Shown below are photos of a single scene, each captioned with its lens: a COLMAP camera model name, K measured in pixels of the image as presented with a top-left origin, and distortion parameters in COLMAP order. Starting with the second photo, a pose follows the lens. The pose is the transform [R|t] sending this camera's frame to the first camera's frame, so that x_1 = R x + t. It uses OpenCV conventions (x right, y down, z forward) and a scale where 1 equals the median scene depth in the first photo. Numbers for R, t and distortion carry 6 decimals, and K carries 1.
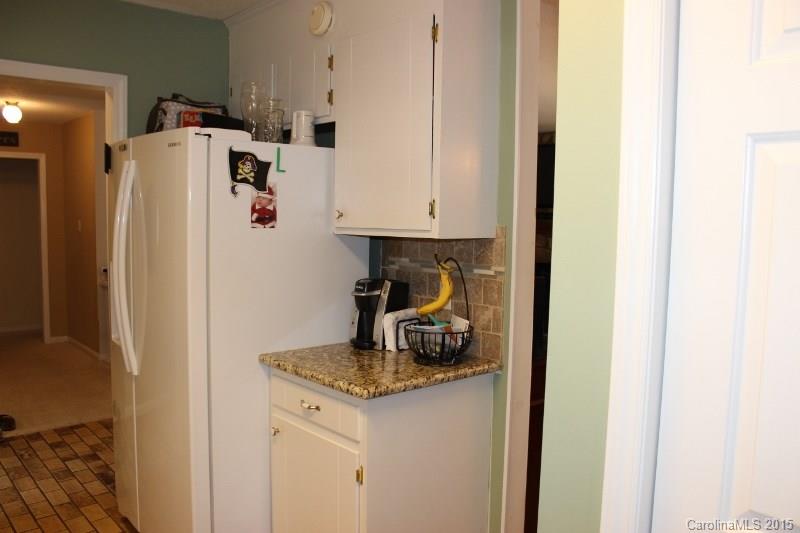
lens RADIAL K [[668.4, 0, 400.8], [0, 668.4, 265.9], [0, 0, 1]] dist [-0.154959, 0.136478]
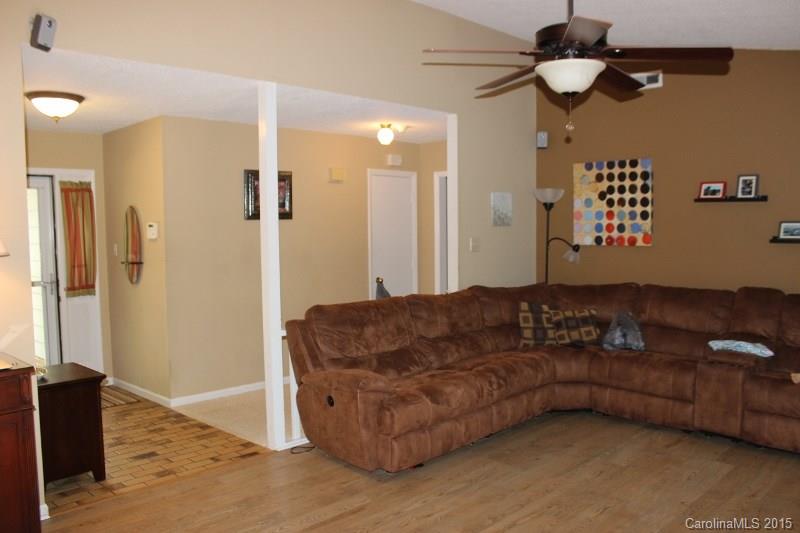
lens RADIAL K [[668.4, 0, 402.4], [0, 668.4, 267.9], [0, 0, 1]] dist [-0.154959, 0.136478]
pose [[0.094960, 0.059361, -0.993710, 0.488723], [-0.074249, 0.995862, 0.052394, -0.082500], [0.992708, 0.068807, 0.098975, 0.942556]]
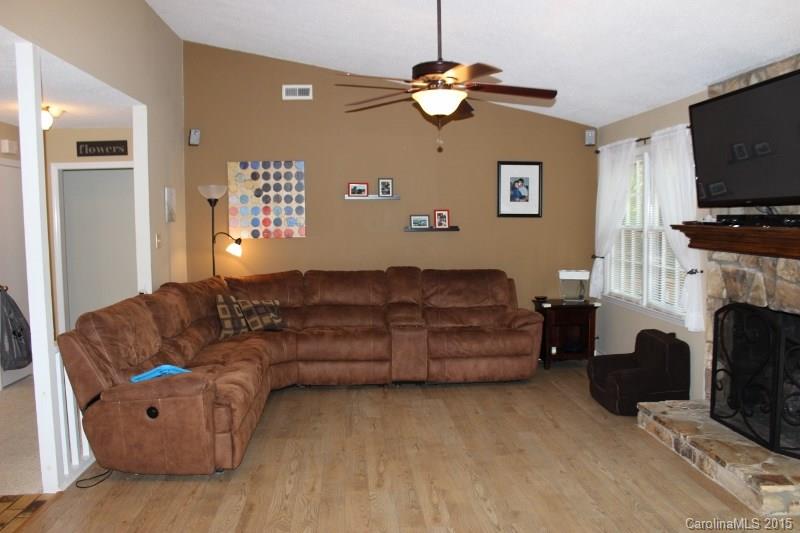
lens RADIAL K [[668.4, 0, 399.3], [0, 668.4, 265.7], [0, 0, 1]] dist [-0.154959, 0.136478]
pose [[0.806406, 0.030218, -0.590590, 0.349568], [-0.035150, 0.999377, 0.003139, -0.051000], [0.590317, 0.018228, 0.806966, 0.571148]]
